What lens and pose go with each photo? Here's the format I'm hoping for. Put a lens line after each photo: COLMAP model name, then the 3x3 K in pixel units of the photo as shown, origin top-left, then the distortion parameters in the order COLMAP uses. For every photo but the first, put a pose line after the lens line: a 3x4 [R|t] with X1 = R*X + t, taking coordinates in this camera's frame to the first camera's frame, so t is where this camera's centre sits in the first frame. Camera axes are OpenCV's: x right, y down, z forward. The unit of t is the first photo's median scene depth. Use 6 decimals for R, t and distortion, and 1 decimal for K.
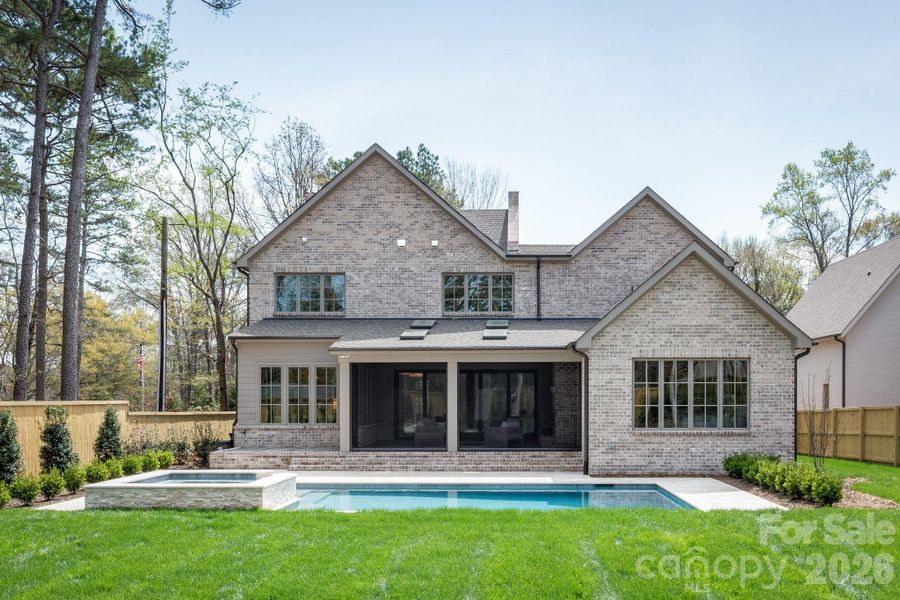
lens RADIAL K [[822.3, 0, 496.2], [0, 822.3, 397.4], [0, 0, 1]] dist [0.005062, -0.000551]
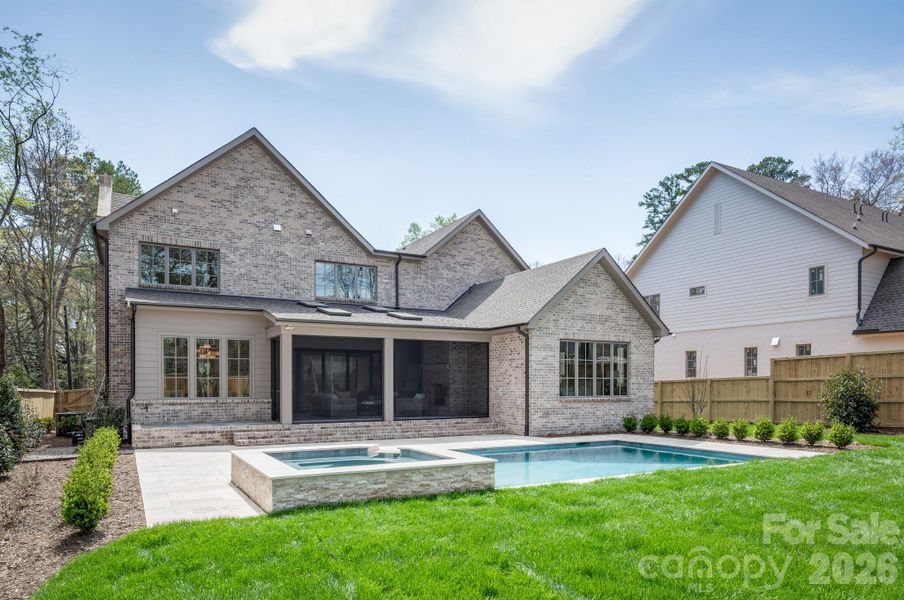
lens RADIAL K [[574.6, 0, 452.6], [0, 574.6, 387.4], [0, 0, 1]] dist [-0.000274, -0.001673]
pose [[0.869383, -0.001372, 0.494137, -0.352709], [-0.000875, 0.999990, 0.004316, 0.018468], [-0.494139, -0.004184, 0.869373, 0.301056]]
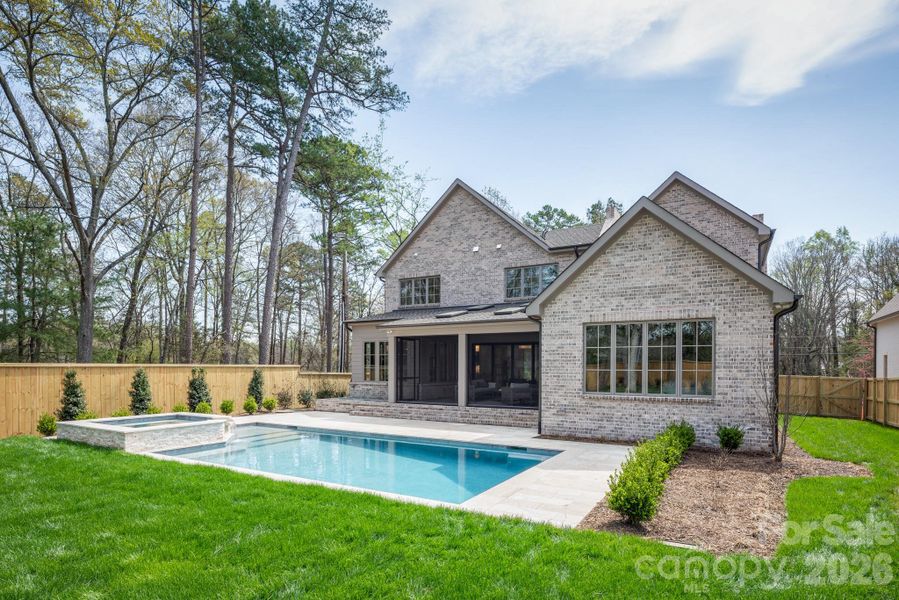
lens RADIAL K [[479.0, 0, 441.2], [0, 479.0, 367.7], [0, 0, 1]] dist [-0.001043, -0.000153]
pose [[0.874186, 0.005846, -0.485556, 0.268979], [-0.005181, 0.999983, 0.002713, 0.006094], [0.485563, 0.000144, 0.874201, 0.353258]]
